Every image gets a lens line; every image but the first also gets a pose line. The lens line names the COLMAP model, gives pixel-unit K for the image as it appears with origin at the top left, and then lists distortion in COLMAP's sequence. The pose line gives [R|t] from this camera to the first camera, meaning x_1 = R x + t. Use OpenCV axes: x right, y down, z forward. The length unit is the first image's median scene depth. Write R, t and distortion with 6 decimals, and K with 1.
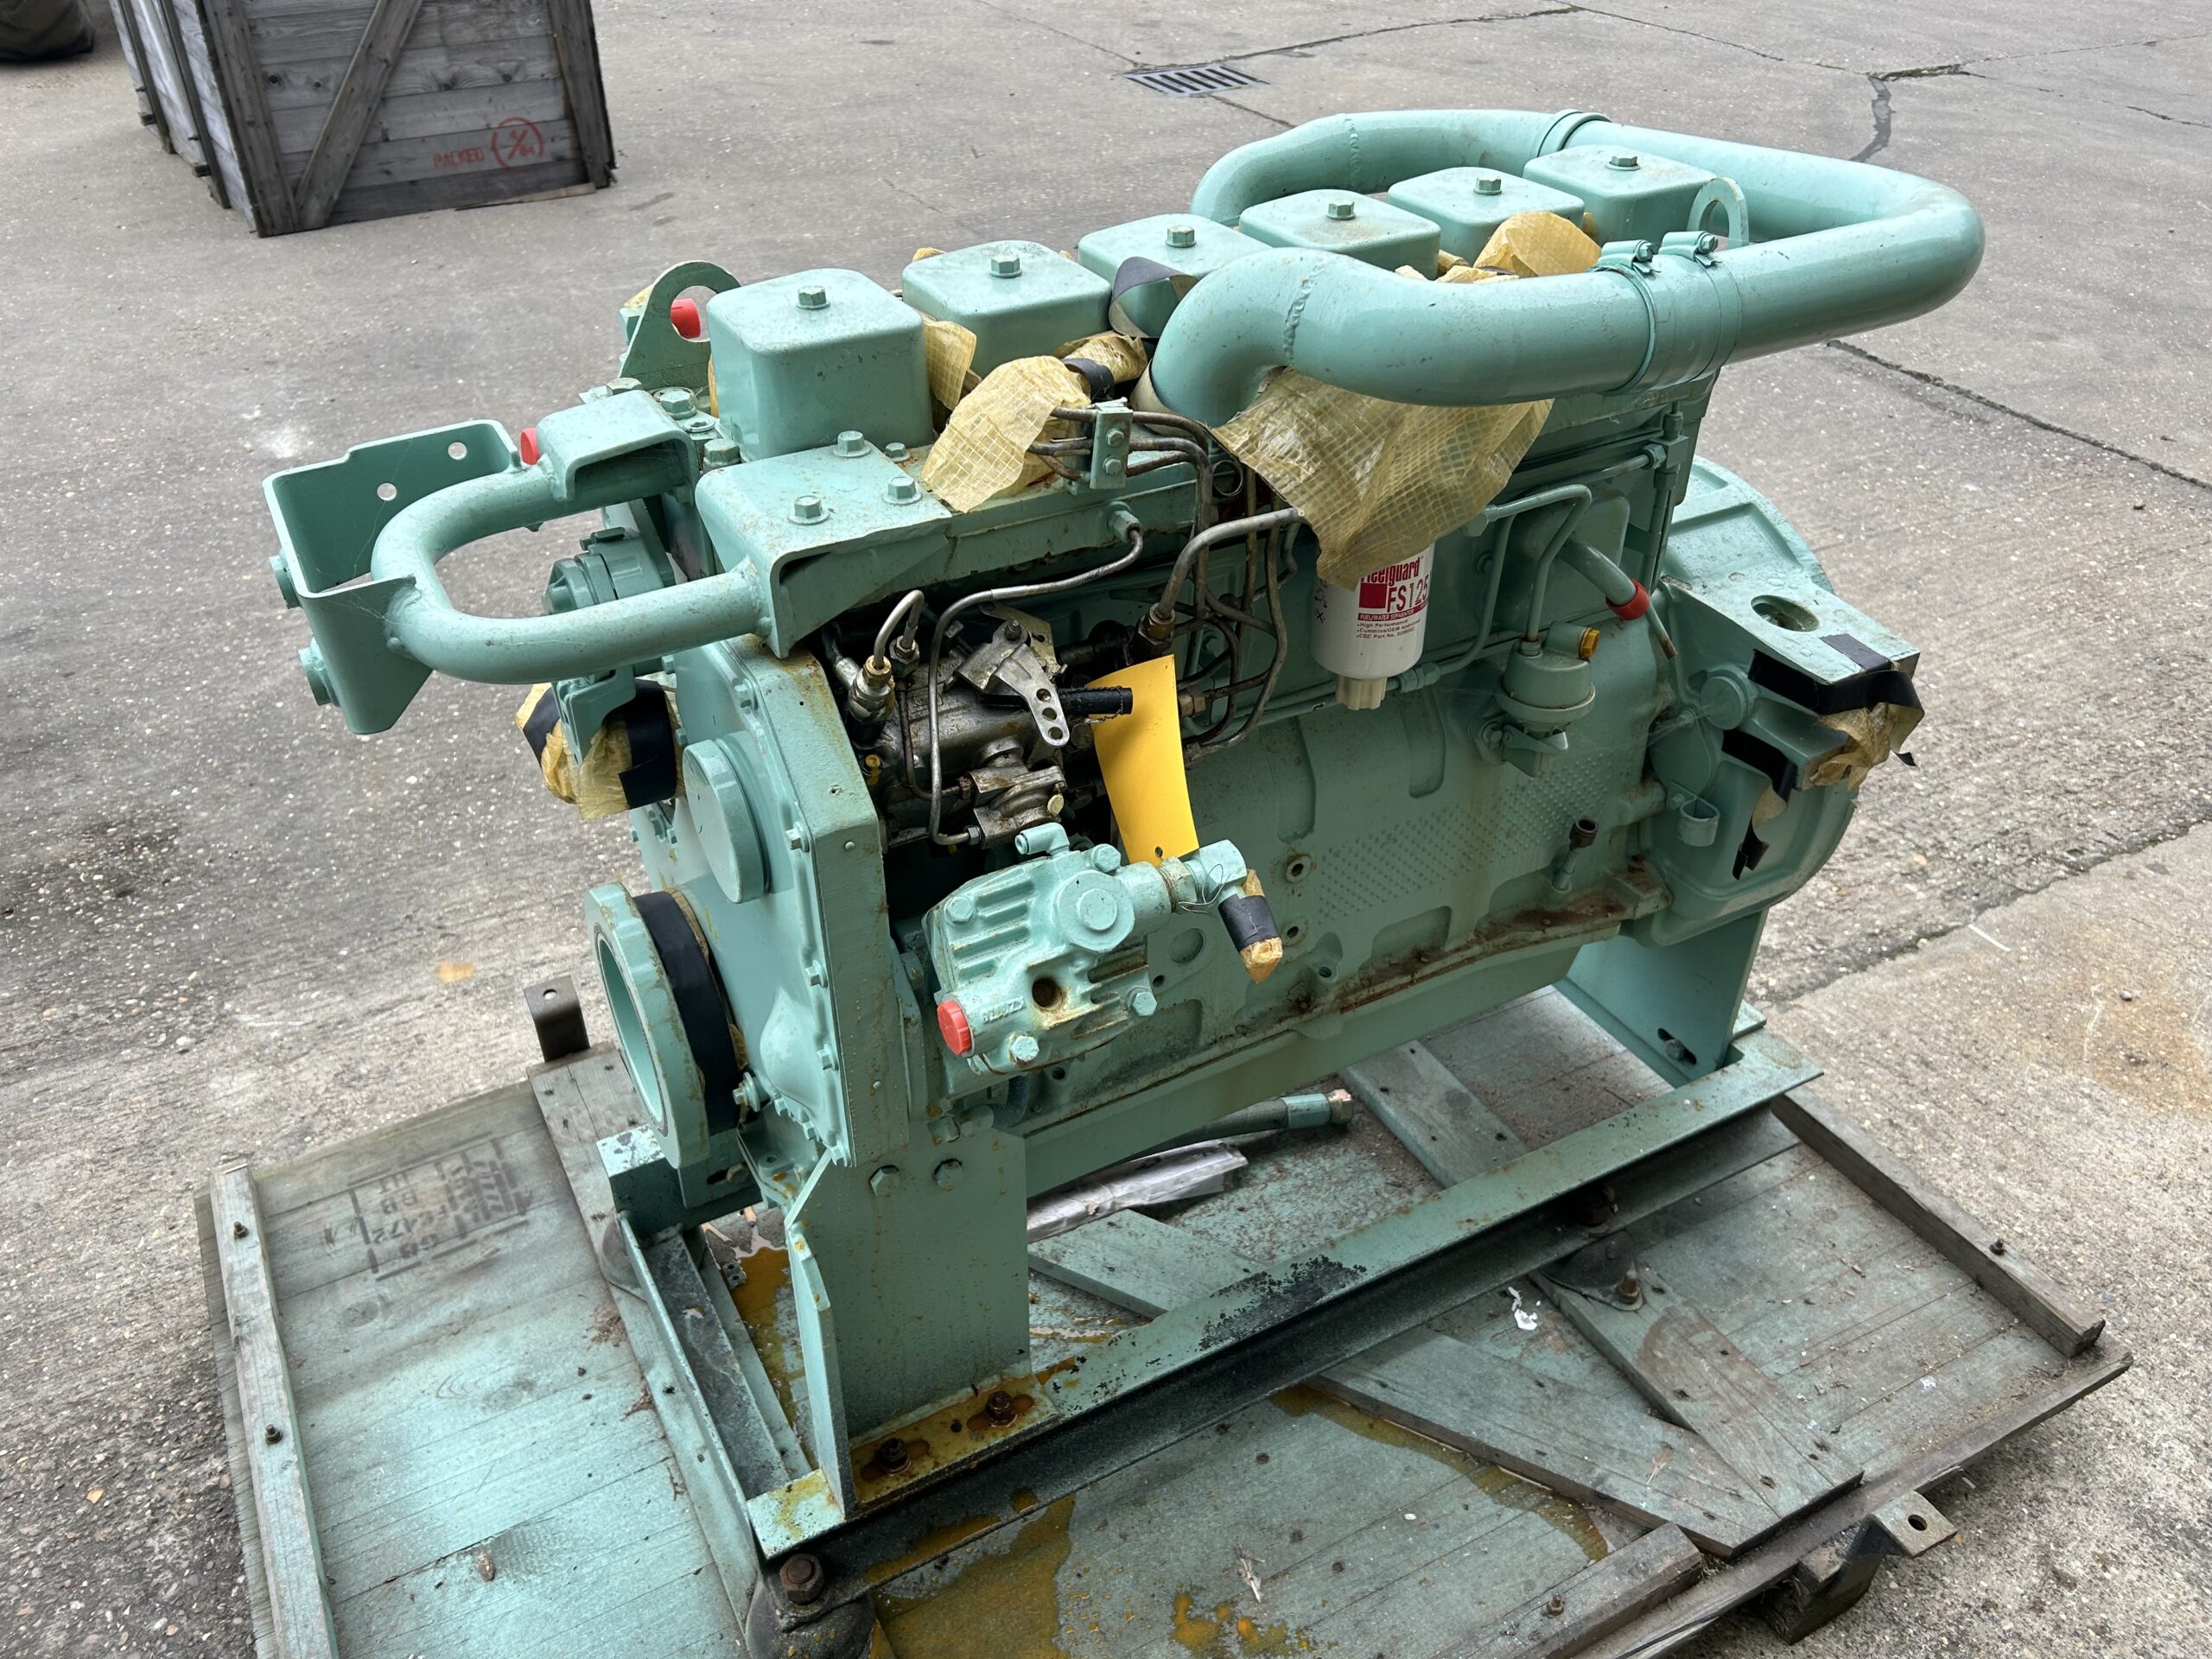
lens RADIAL K [[1684.7, 0, 1102.5], [0, 1684.7, 832.2], [0, 0, 1]] dist [0.055682, -0.056349]
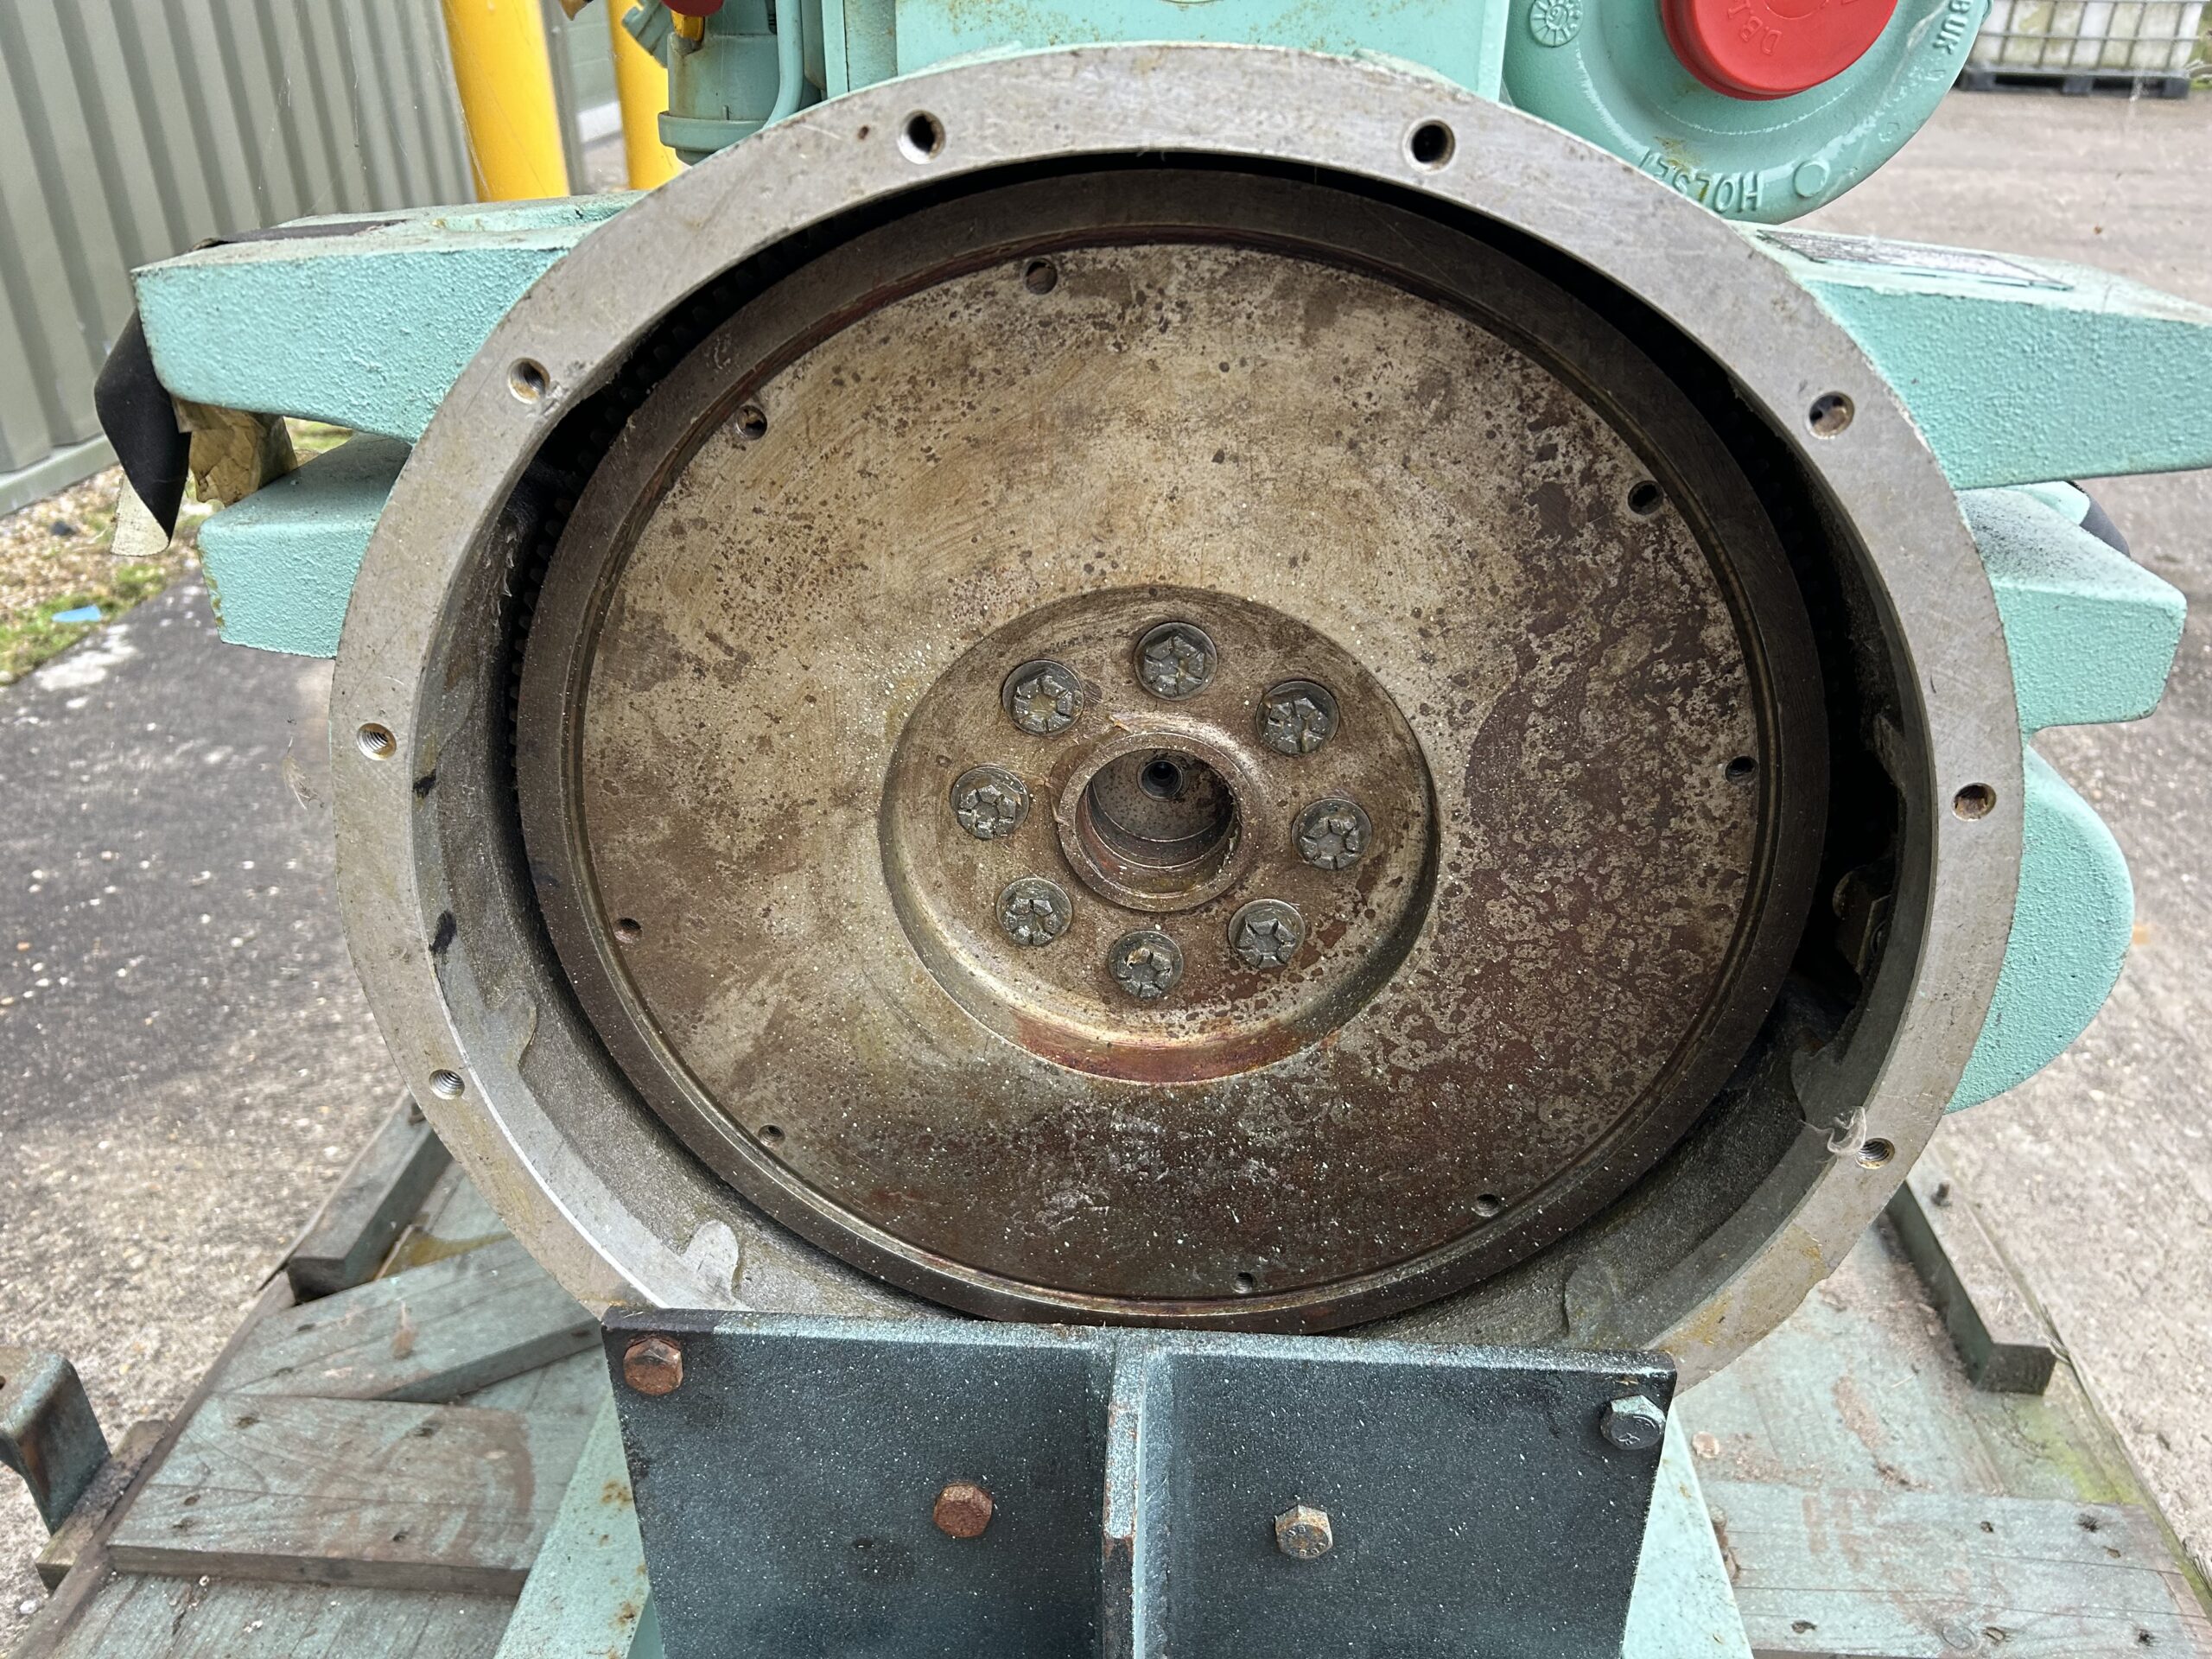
lens RADIAL K [[1684.7, 0, 1107.6], [0, 1684.7, 845.6], [0, 0, 1]] dist [0.055682, -0.056349]
pose [[-0.534877, 0.394107, -0.747387, 0.558968], [-0.488910, 0.577066, 0.654188, -0.291777], [0.689111, 0.715315, -0.115976, 1.044830]]
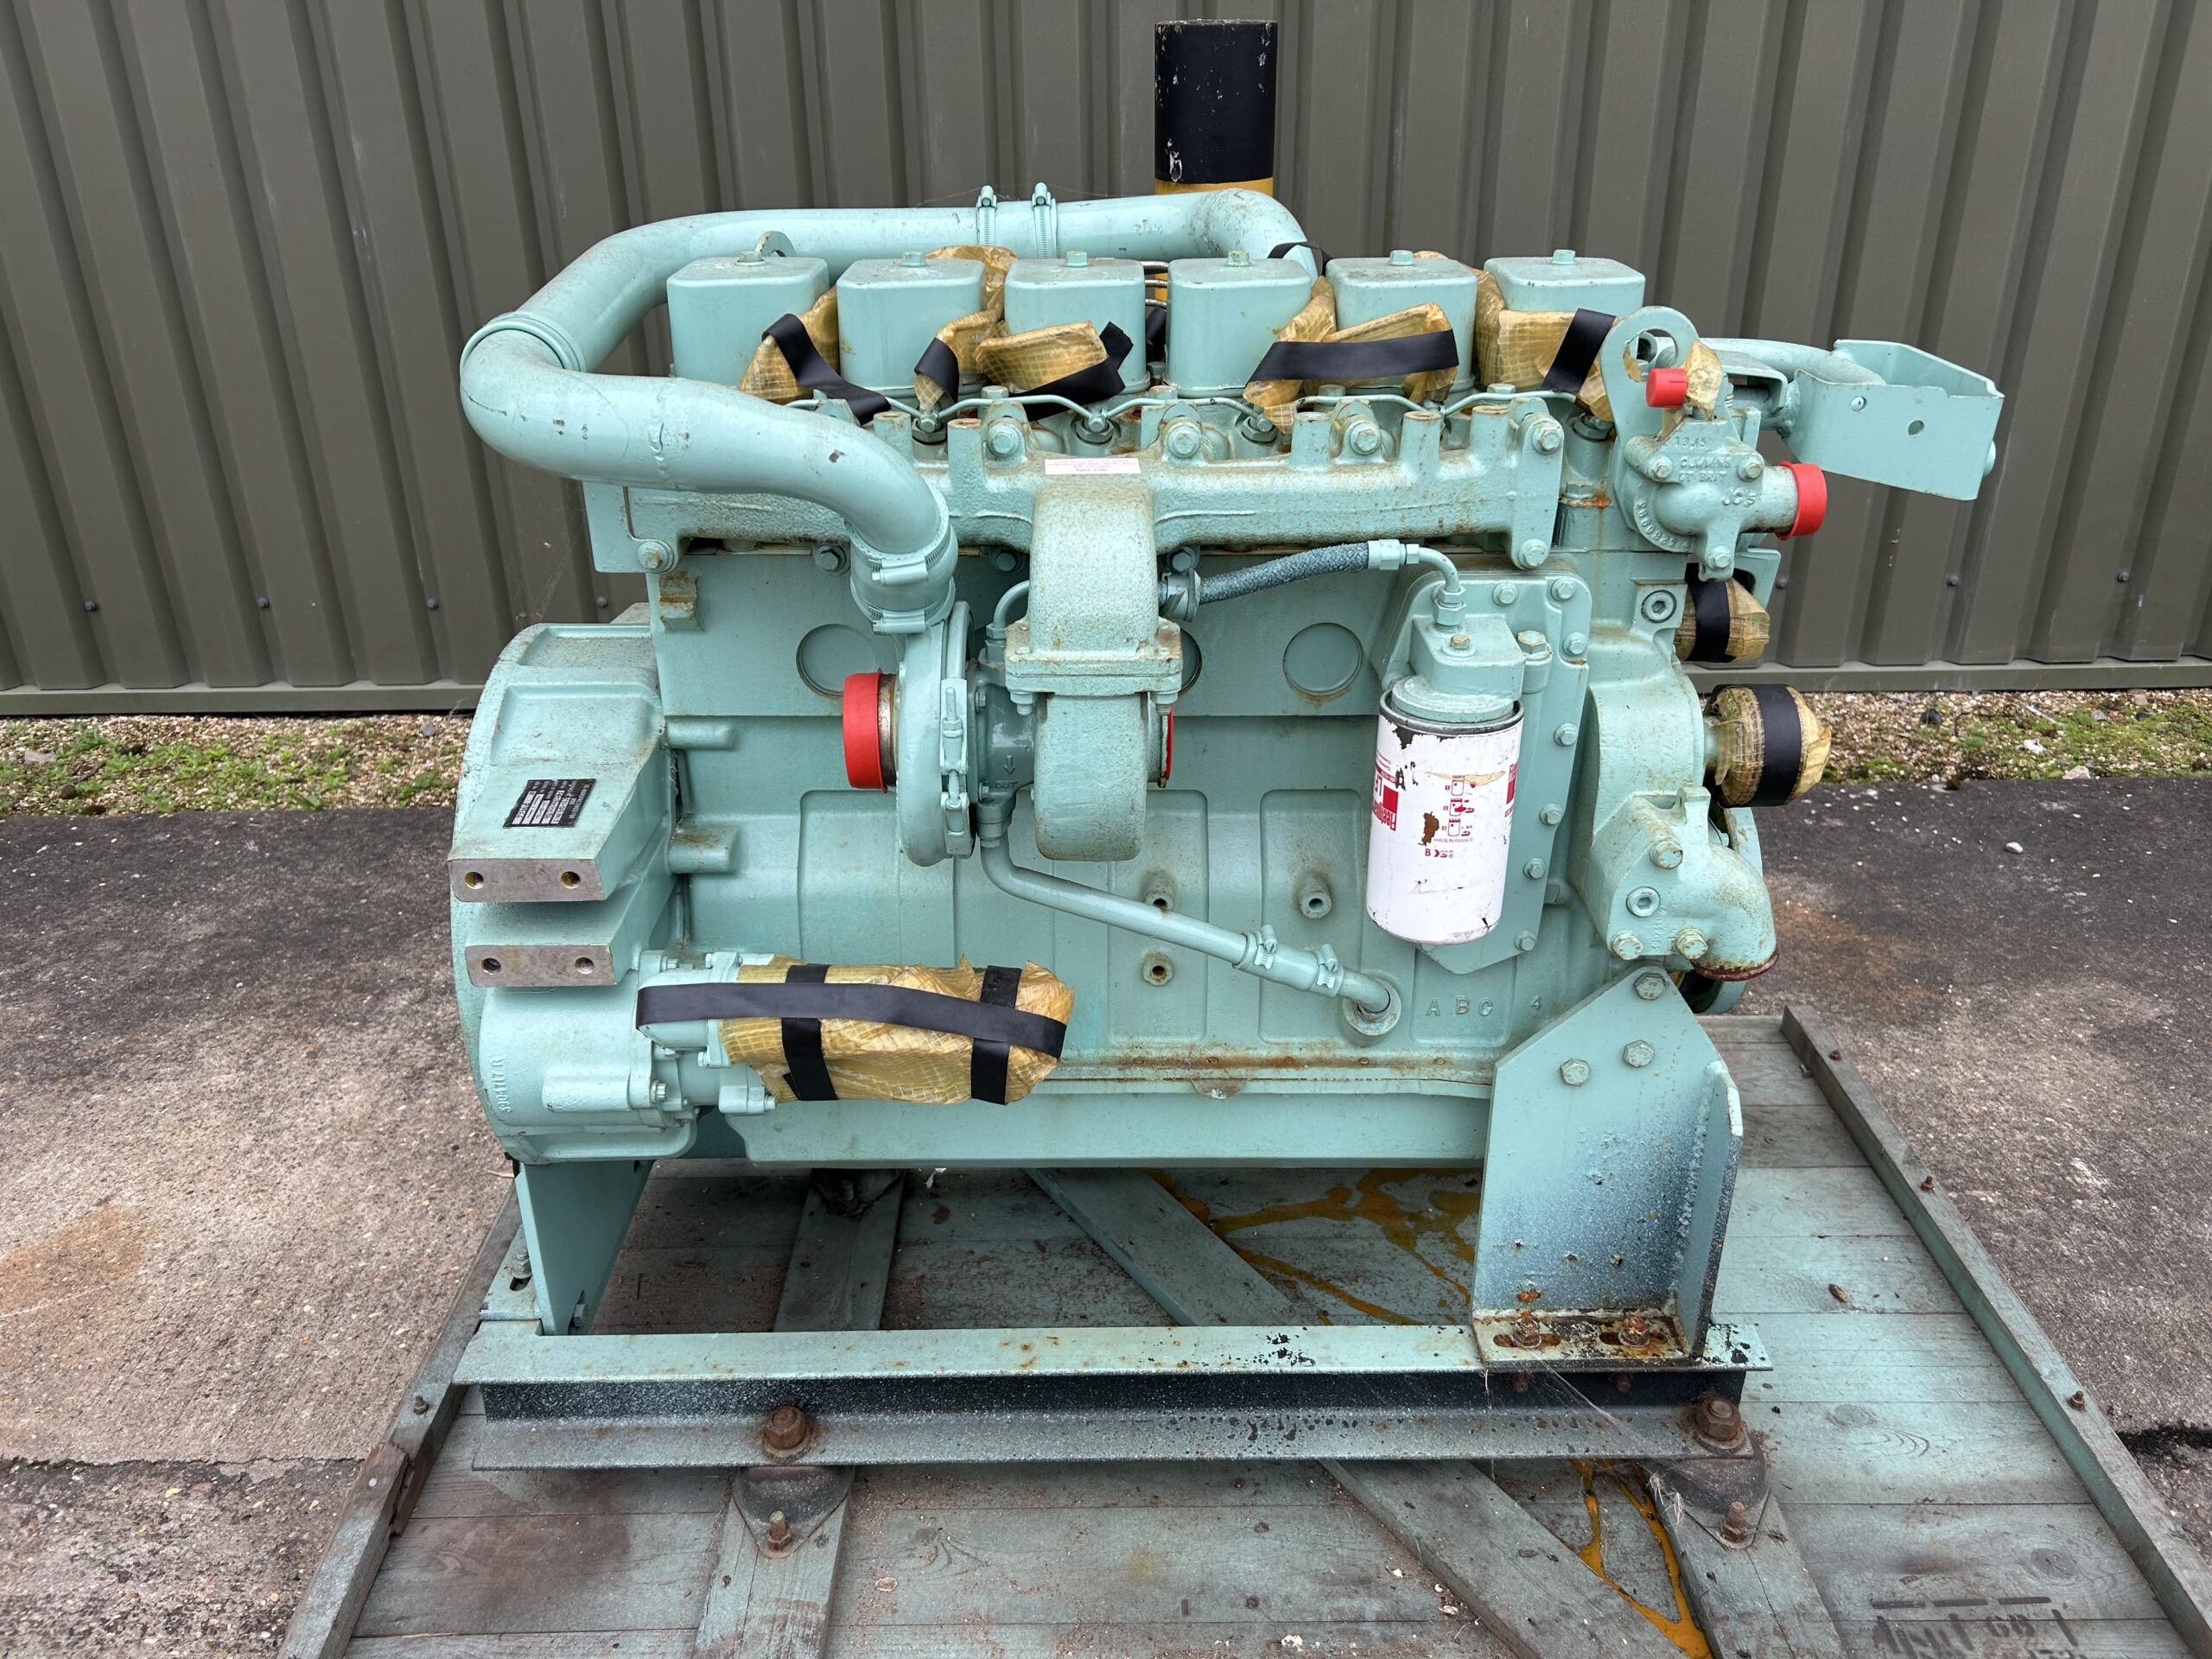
lens RADIAL K [[1684.7, 0, 1110.6], [0, 1684.7, 828.9], [0, 0, 1]] dist [0.055682, -0.056349]
pose [[-0.878080, -0.205649, 0.432070, -0.320551], [0.278105, 0.515468, 0.810525, -0.770546], [-0.389402, 0.831866, -0.395430, 1.247745]]
